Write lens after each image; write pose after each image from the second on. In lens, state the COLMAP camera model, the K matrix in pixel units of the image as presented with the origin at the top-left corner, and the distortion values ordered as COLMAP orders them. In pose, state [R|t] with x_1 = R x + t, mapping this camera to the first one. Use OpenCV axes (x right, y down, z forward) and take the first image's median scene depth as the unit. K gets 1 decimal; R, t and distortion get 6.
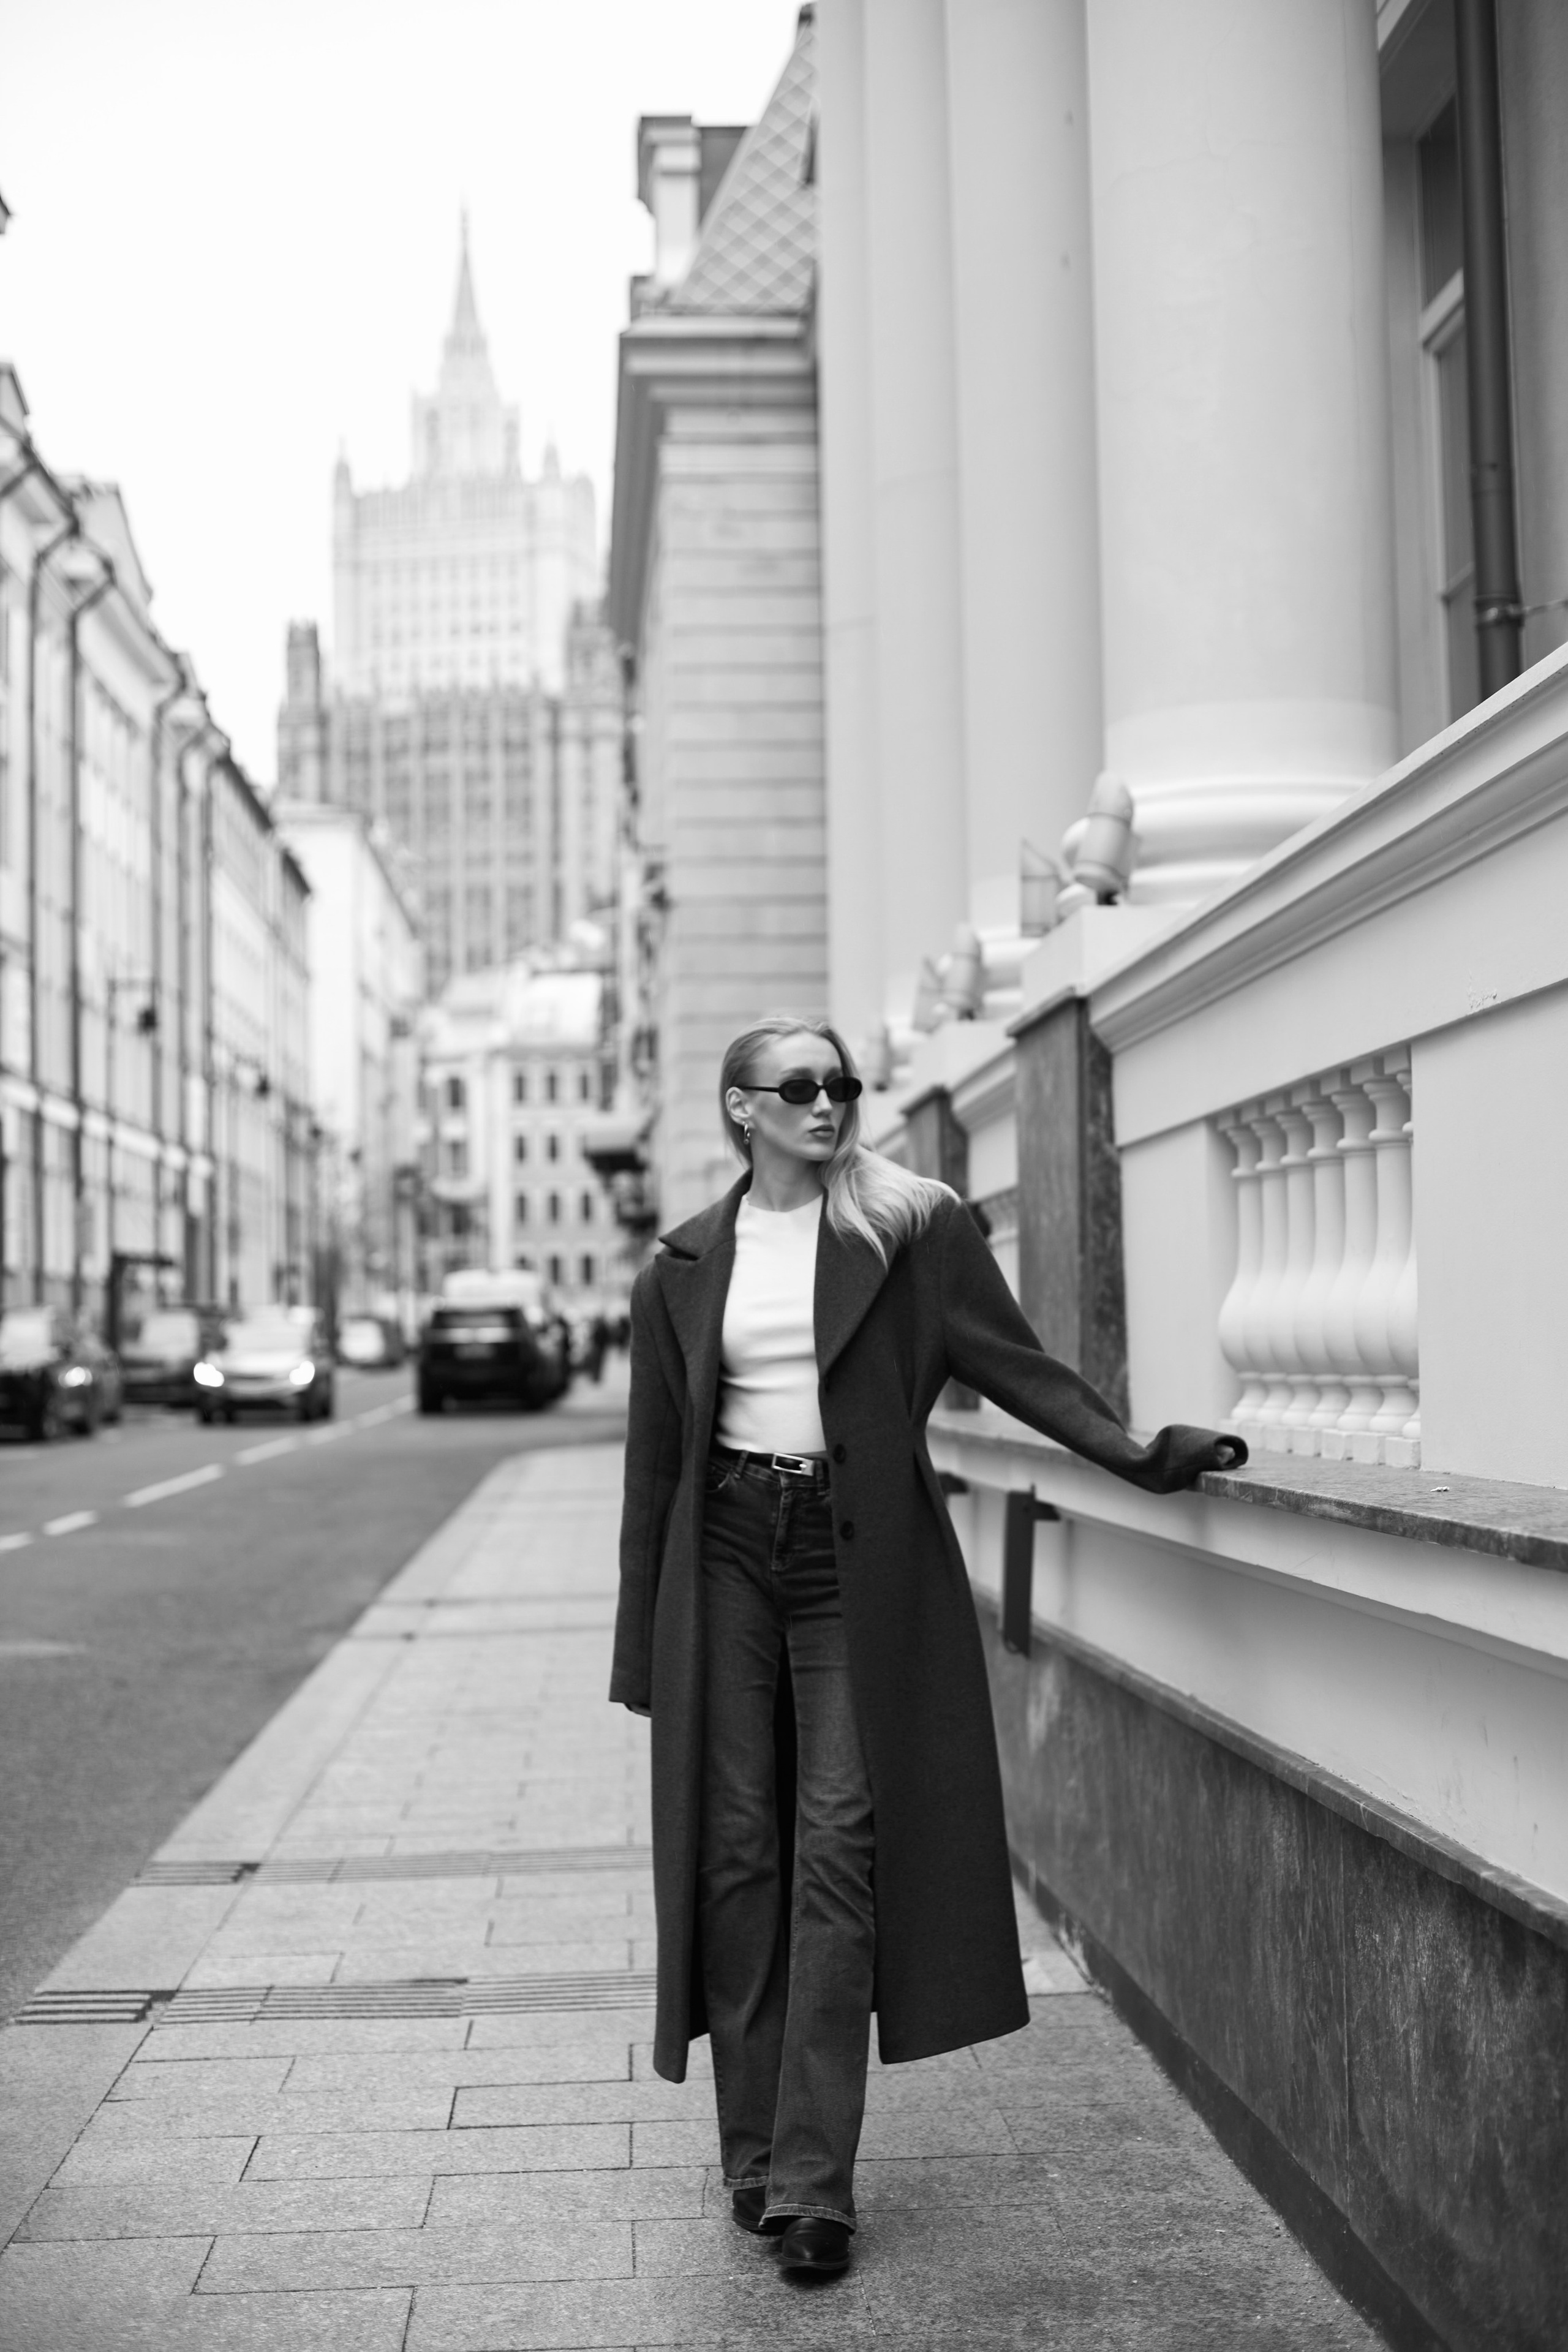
lens RADIAL K [[3417.9, 0, 784.0], [0, 3417.9, 1176.0], [0, 0, 1]] dist [-0.134142, 0.081327]
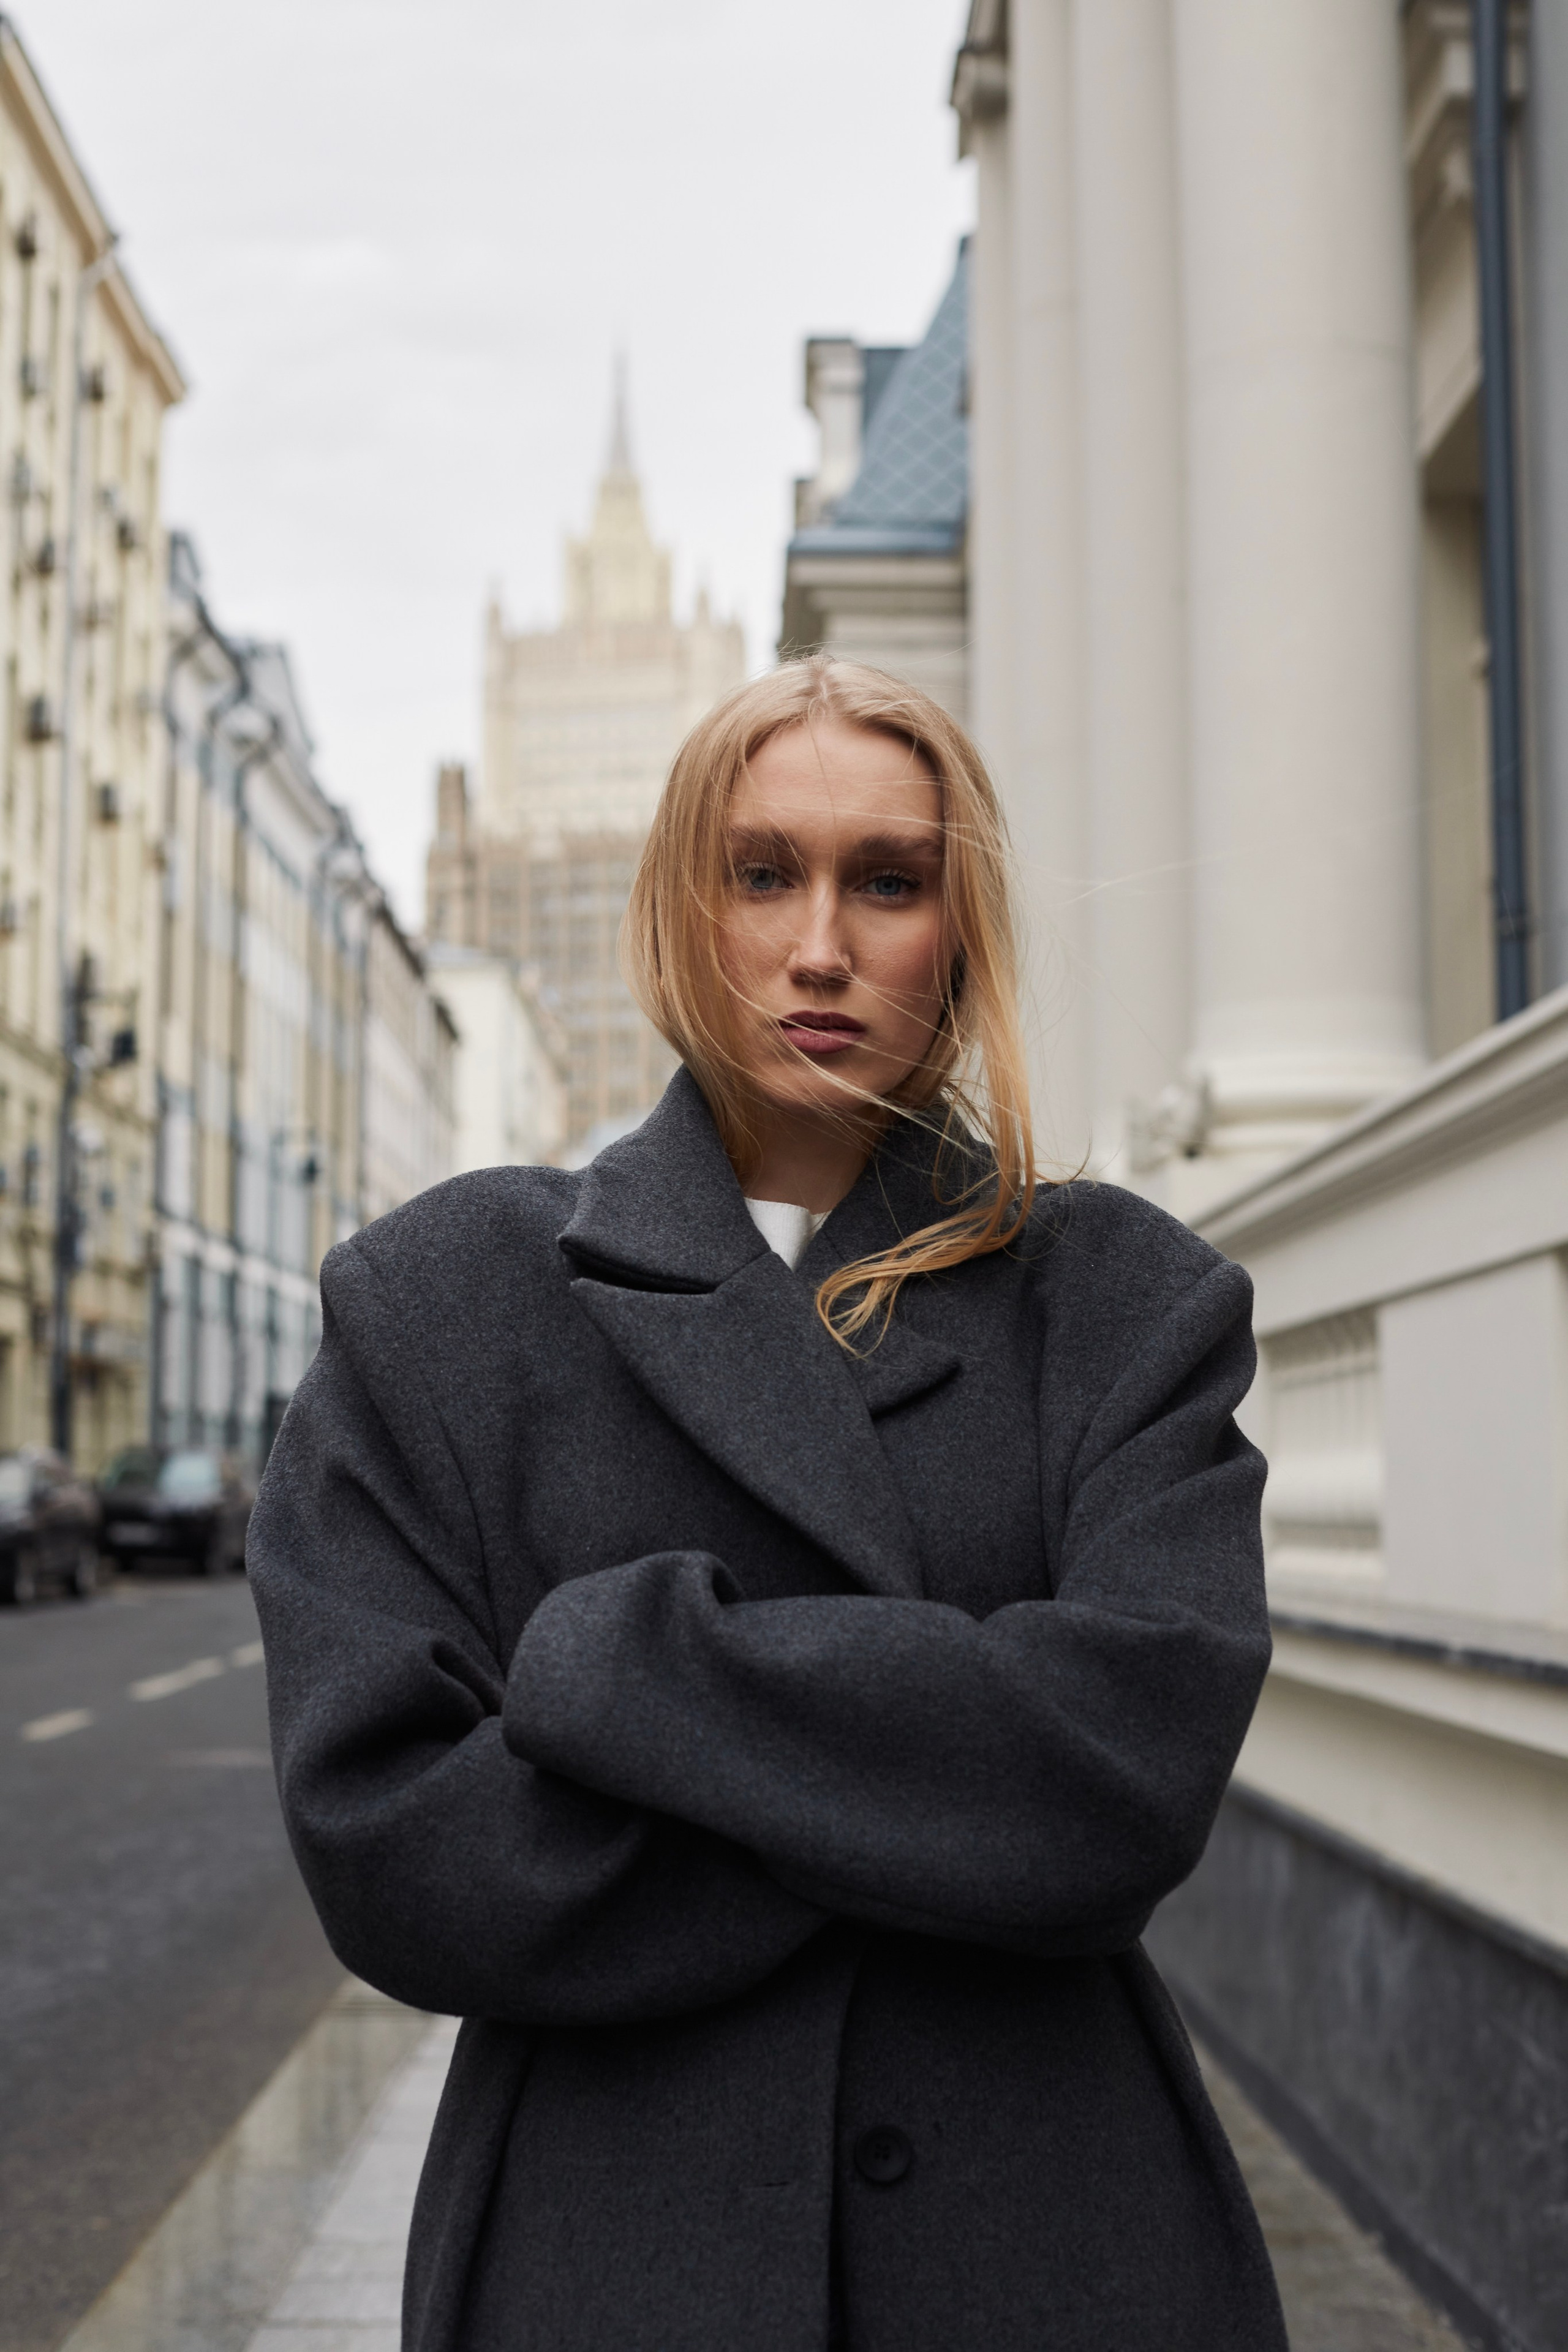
lens RADIAL K [[3454.9, 0, 786.6], [0, 3454.9, 1232.3], [0, 0, 1]] dist [-0.179014, 0.058676]
pose [[0.999048, 0.015421, -0.040816, -0.000483], [-0.016502, 0.999519, -0.026276, -0.003271], [0.040391, 0.026924, 0.998821, -0.057527]]
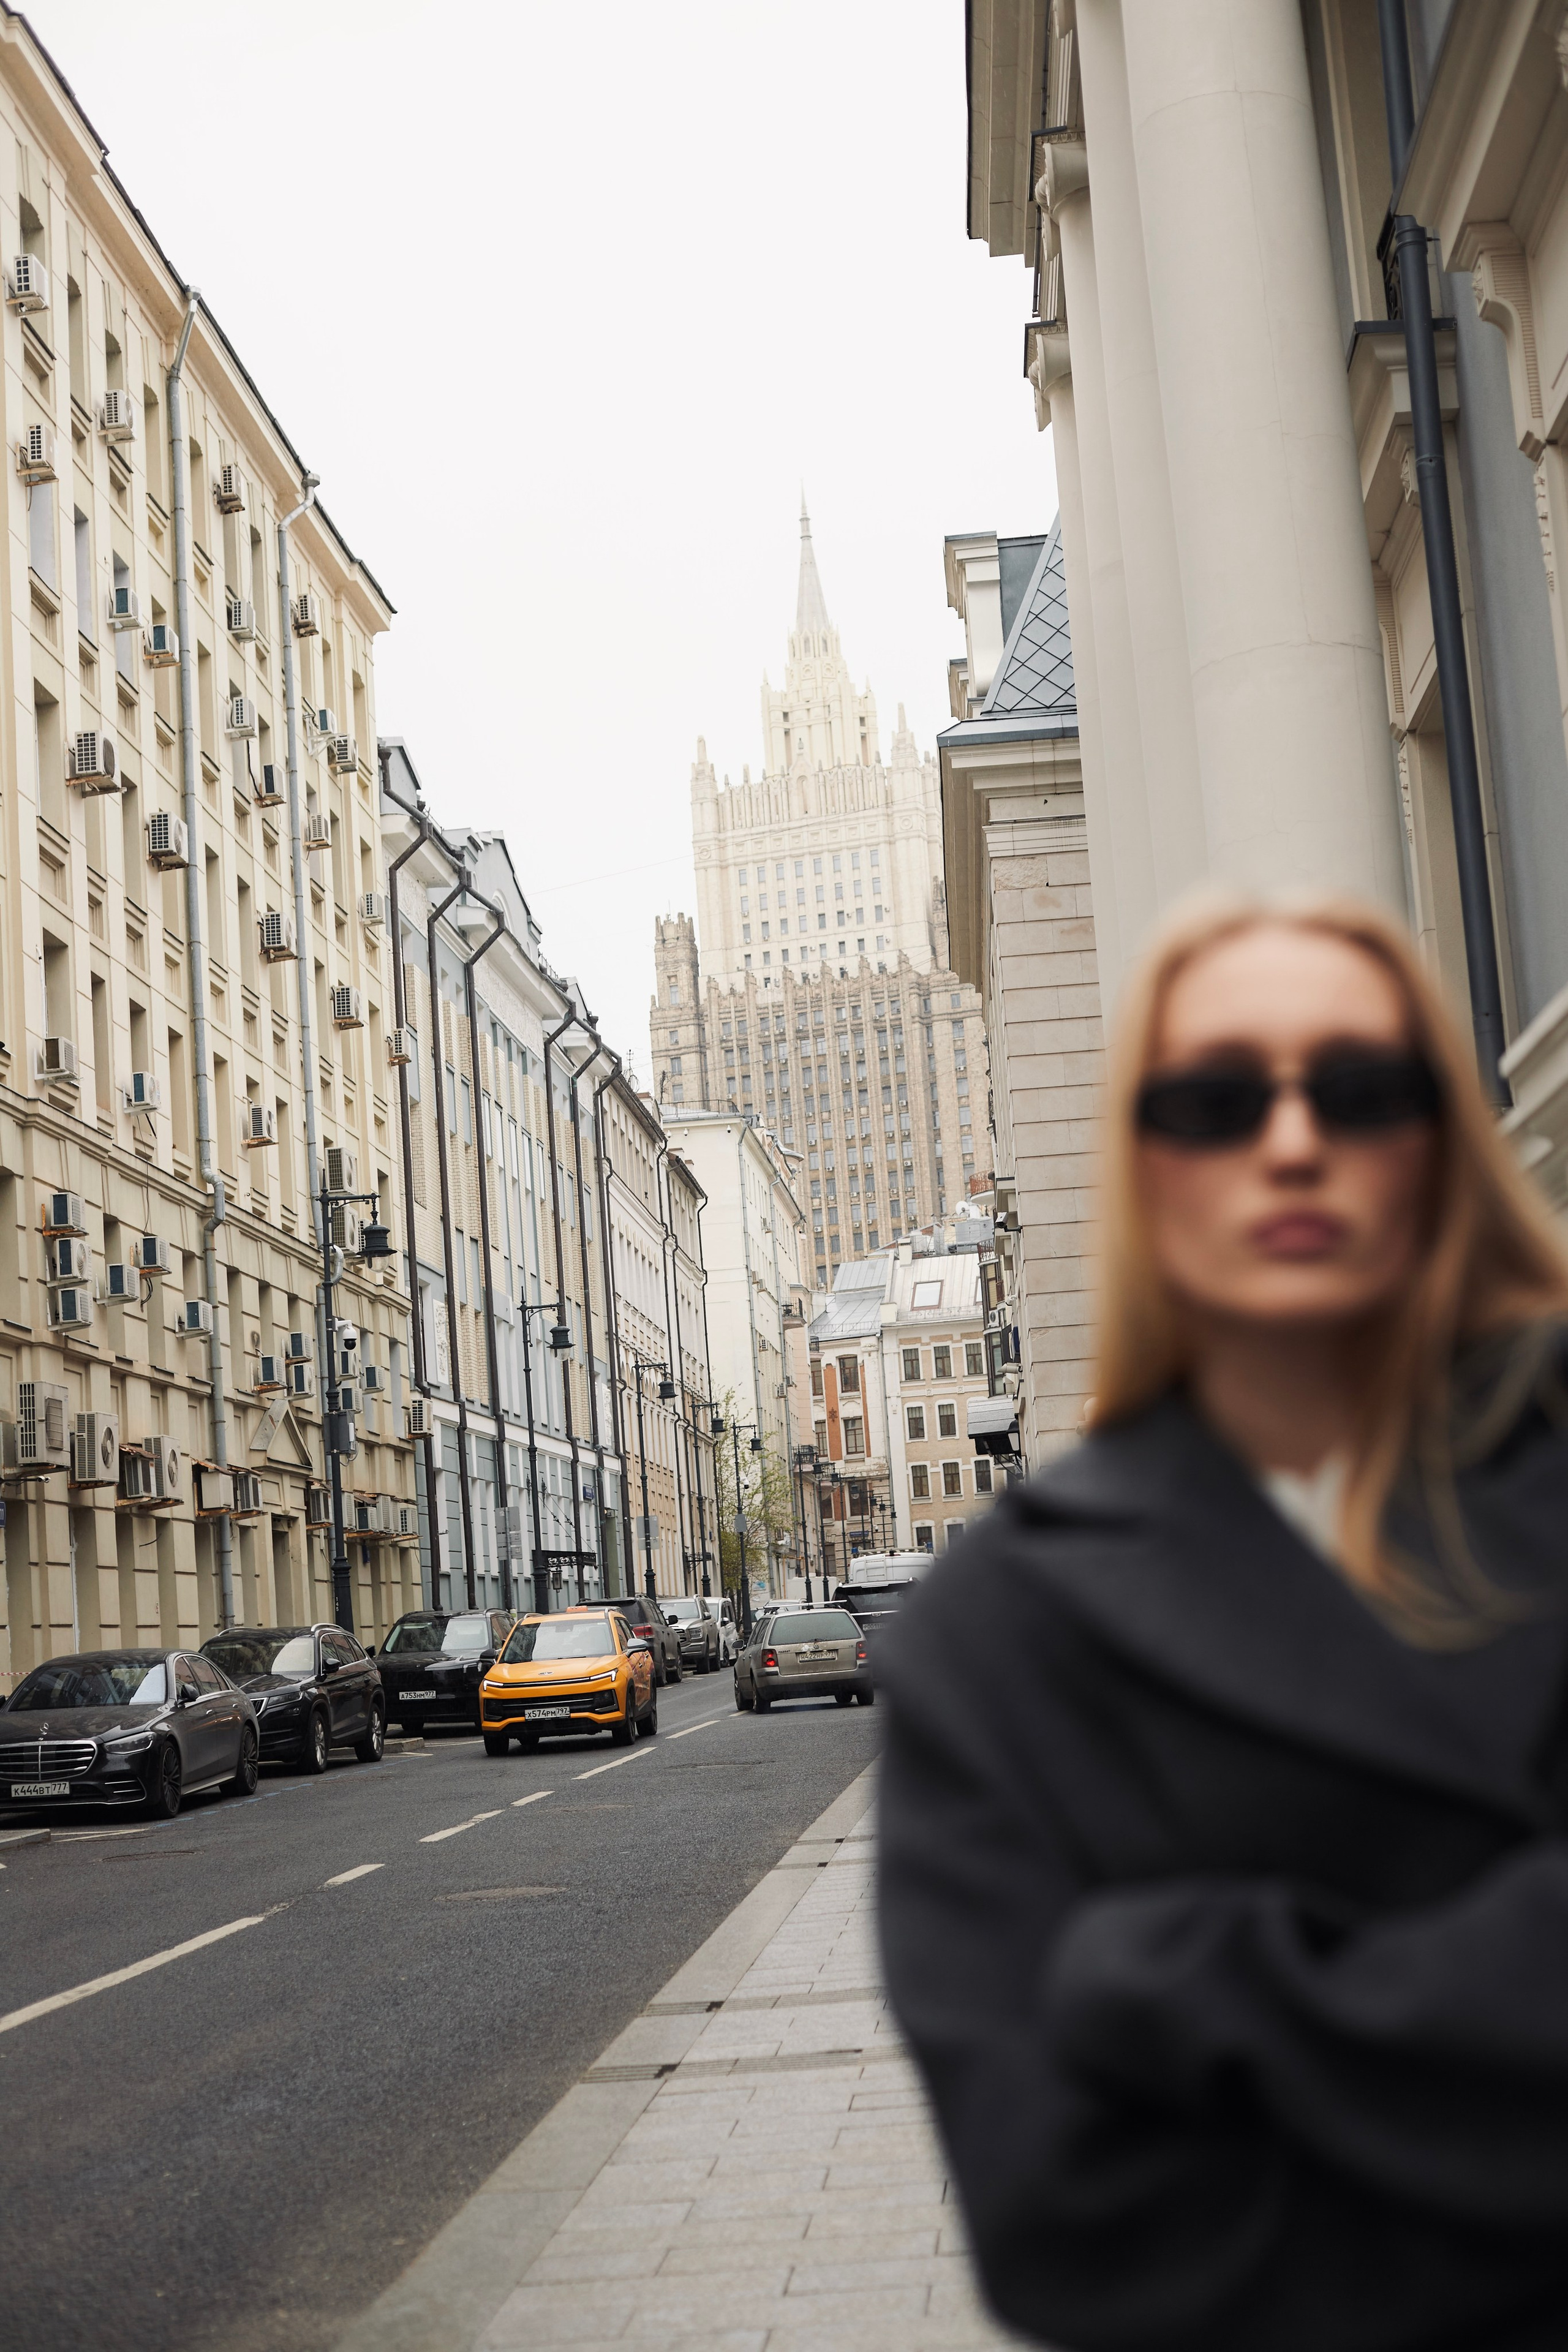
lens RADIAL K [[3373.6, 0, 784.0], [0, 3373.6, 1176.0], [0, 0, 1]] dist [-0.141315, -0.056151]
pose [[0.991437, -0.067702, -0.111666, 0.013353], [0.058674, 0.994883, -0.082248, -0.007460], [0.116663, 0.074992, 0.990336, -0.106600]]
